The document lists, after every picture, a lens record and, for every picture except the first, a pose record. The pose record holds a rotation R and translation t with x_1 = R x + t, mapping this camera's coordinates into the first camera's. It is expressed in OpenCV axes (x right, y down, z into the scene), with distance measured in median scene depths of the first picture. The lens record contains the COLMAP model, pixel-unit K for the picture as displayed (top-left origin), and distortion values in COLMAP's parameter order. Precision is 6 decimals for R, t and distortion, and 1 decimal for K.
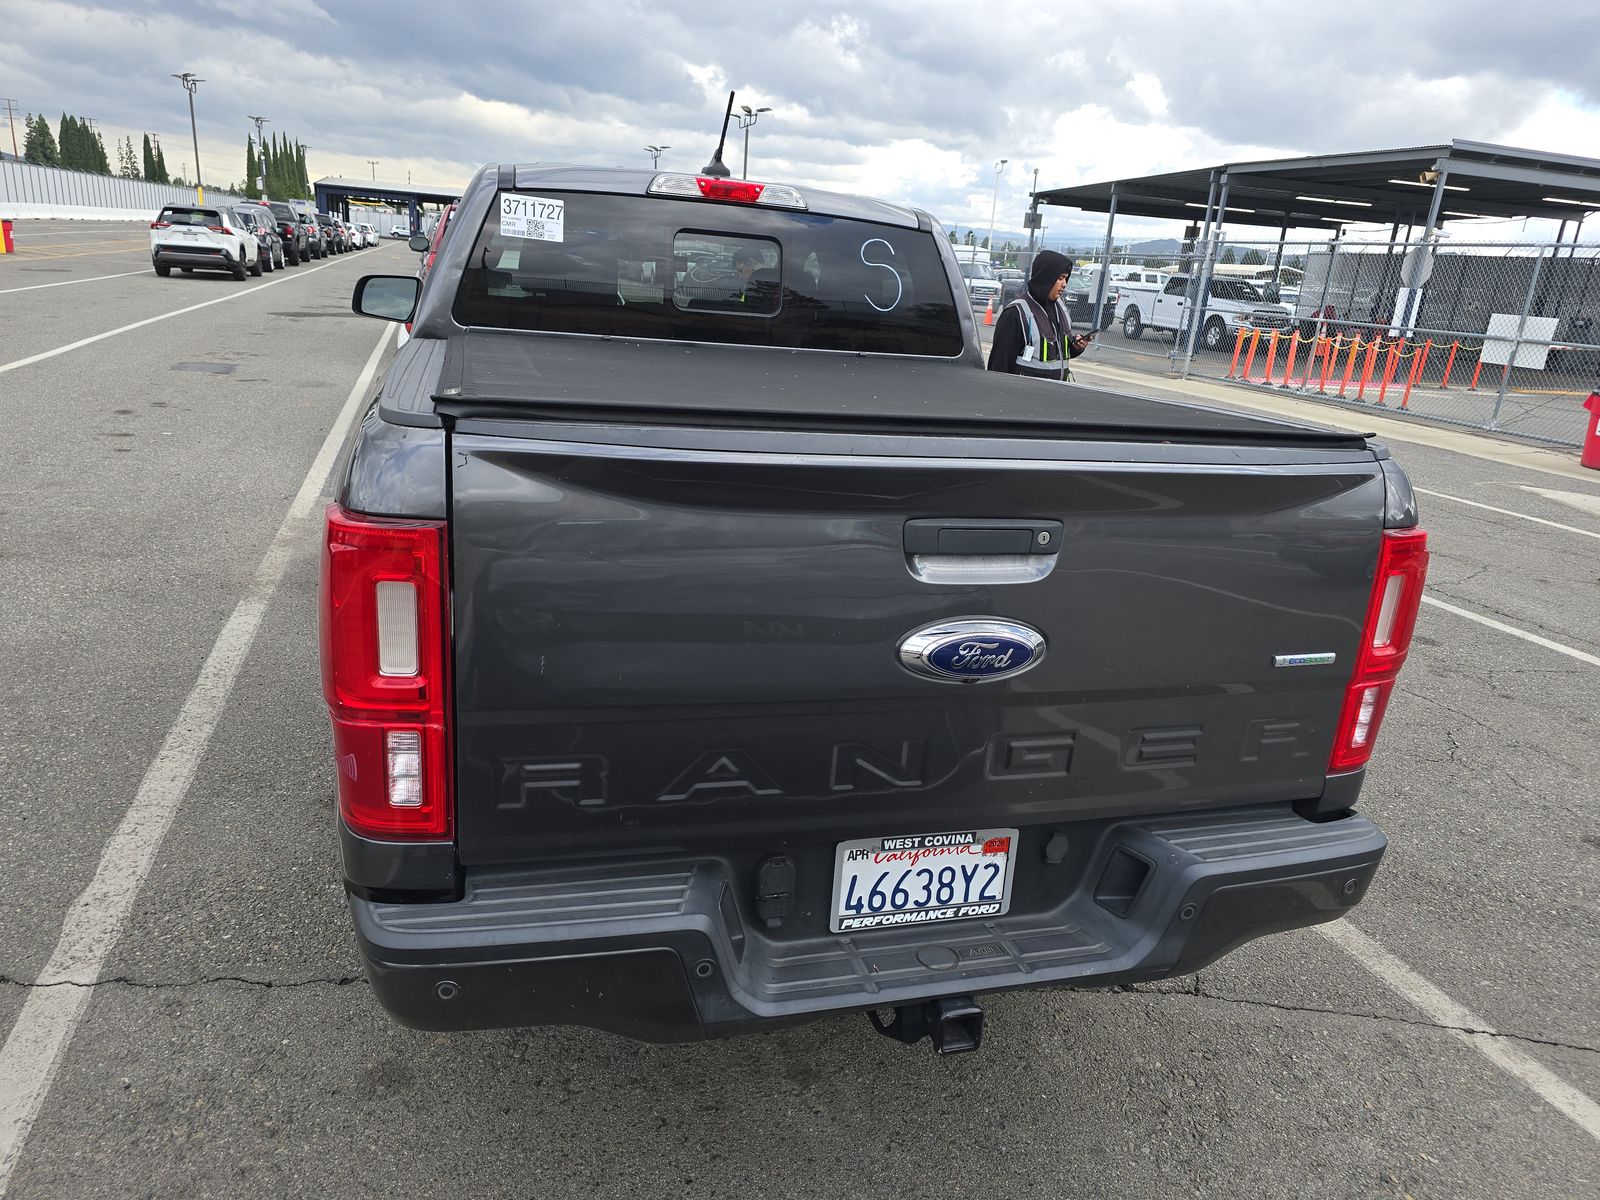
lens RADIAL K [[1084.3, 0, 799.0], [0, 1084.3, 605.4], [0, 0, 1]] dist [0.048340, -0.042720]
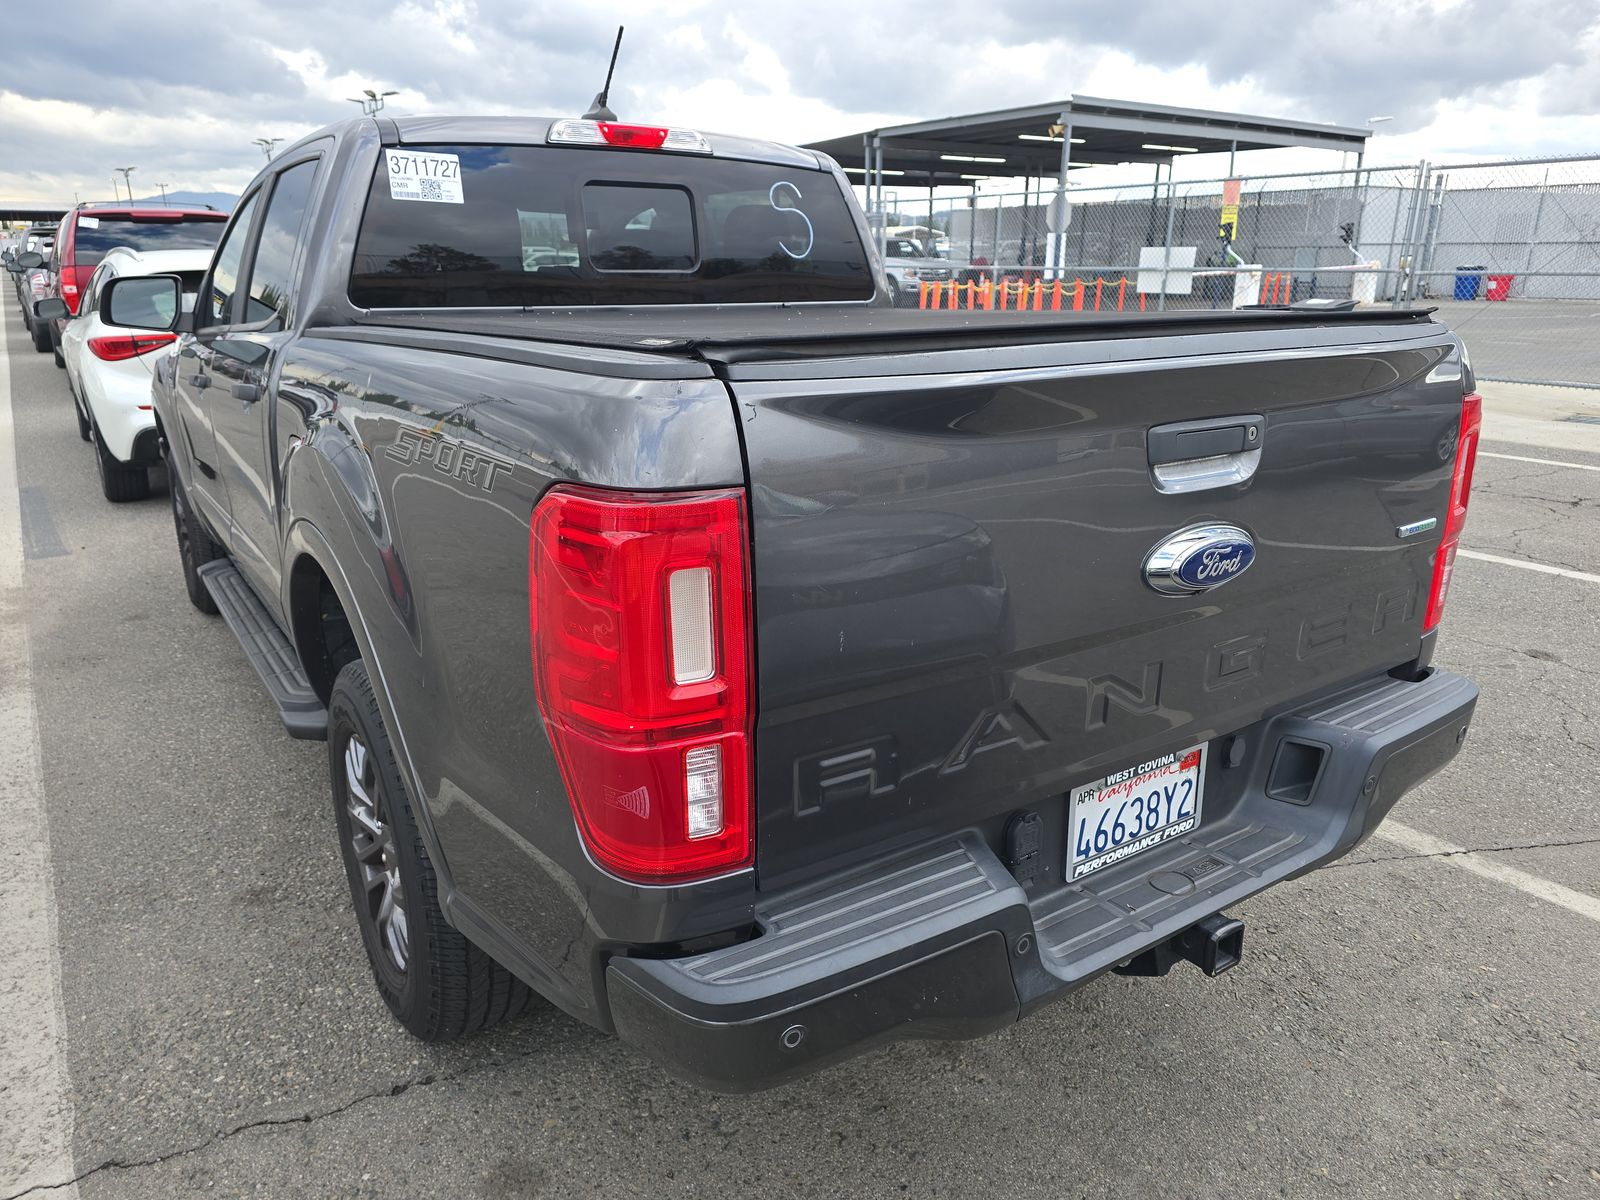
lens RADIAL K [[1089.7, 0, 801.3], [0, 1089.7, 609.5], [0, 0, 1]] dist [0.032377, -0.026580]
pose [[0.951362, -0.163165, 0.261318, -0.255700], [0.158534, 0.986589, 0.038855, -0.004828], [-0.264154, 0.004462, 0.964470, 0.092389]]
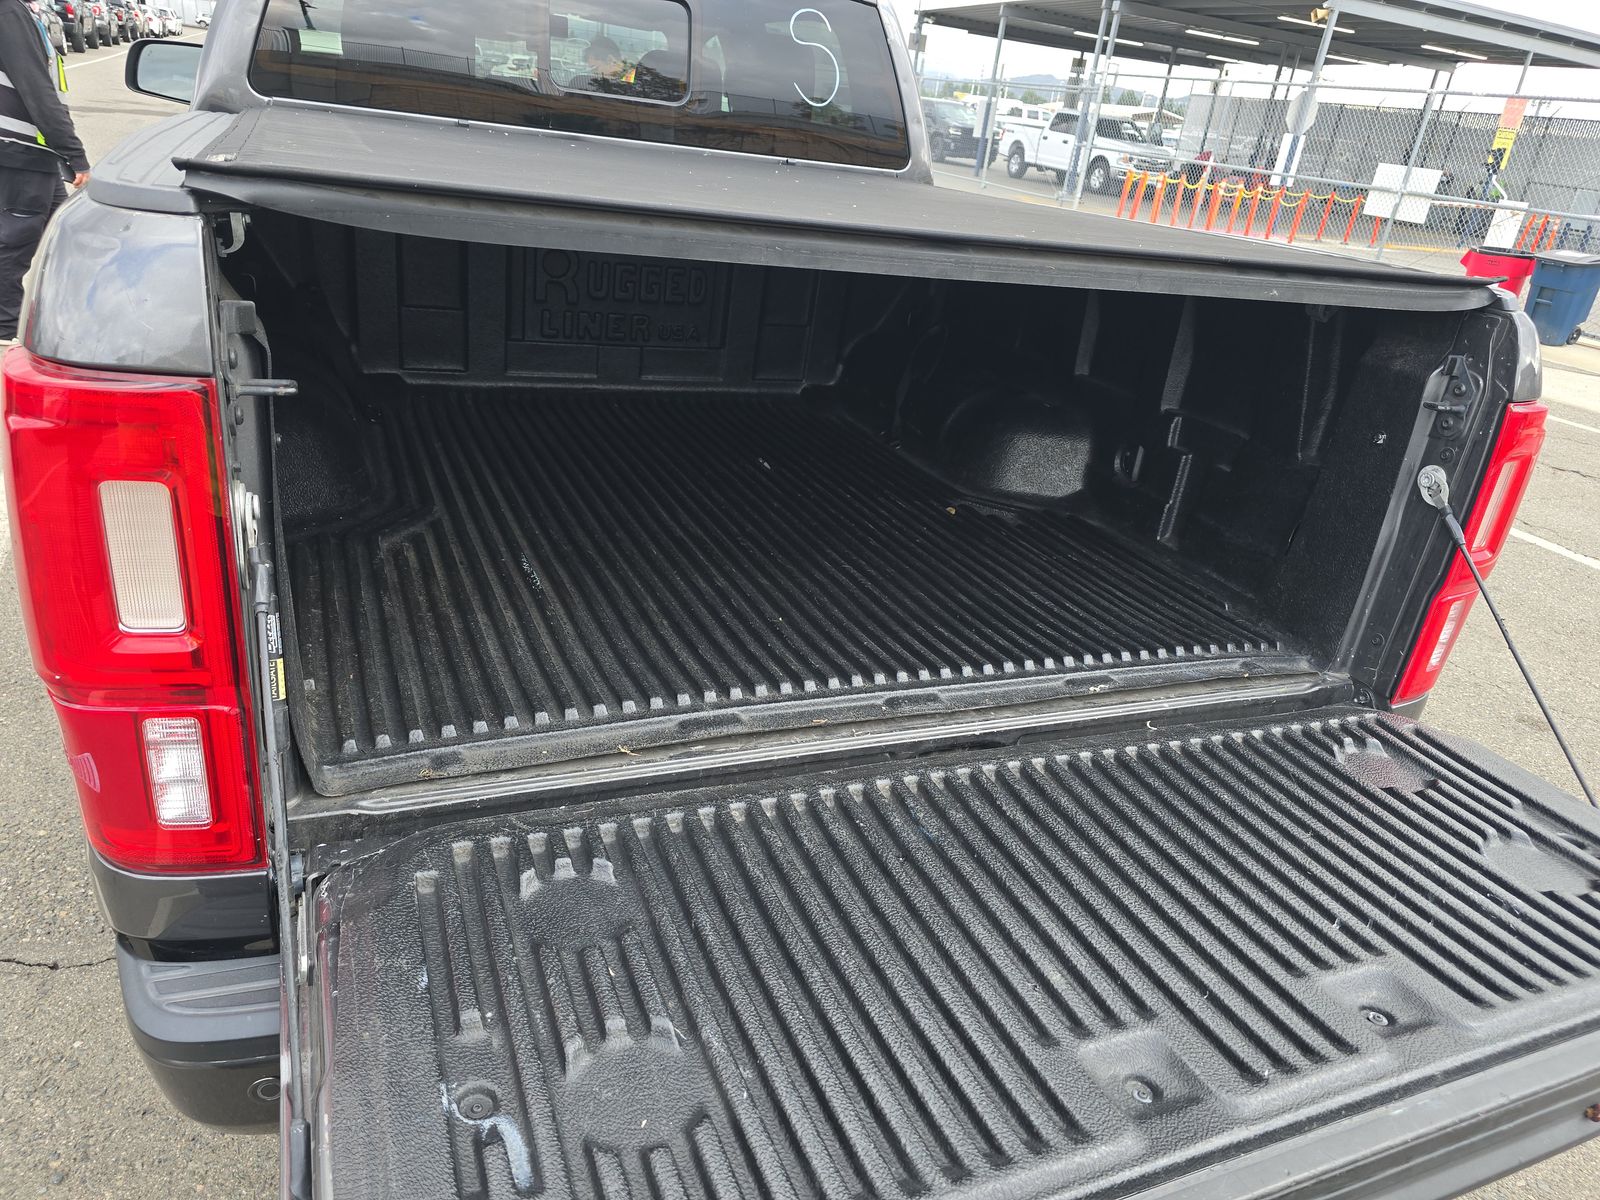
lens RADIAL K [[1089.7, 0, 801.3], [0, 1089.7, 609.5], [0, 0, 1]] dist [0.032377, -0.026580]
pose [[0.992666, -0.009452, 0.120516, -0.040352], [-0.007729, 0.989936, 0.141308, -0.020119], [-0.120639, -0.141203, 0.982603, 0.178647]]
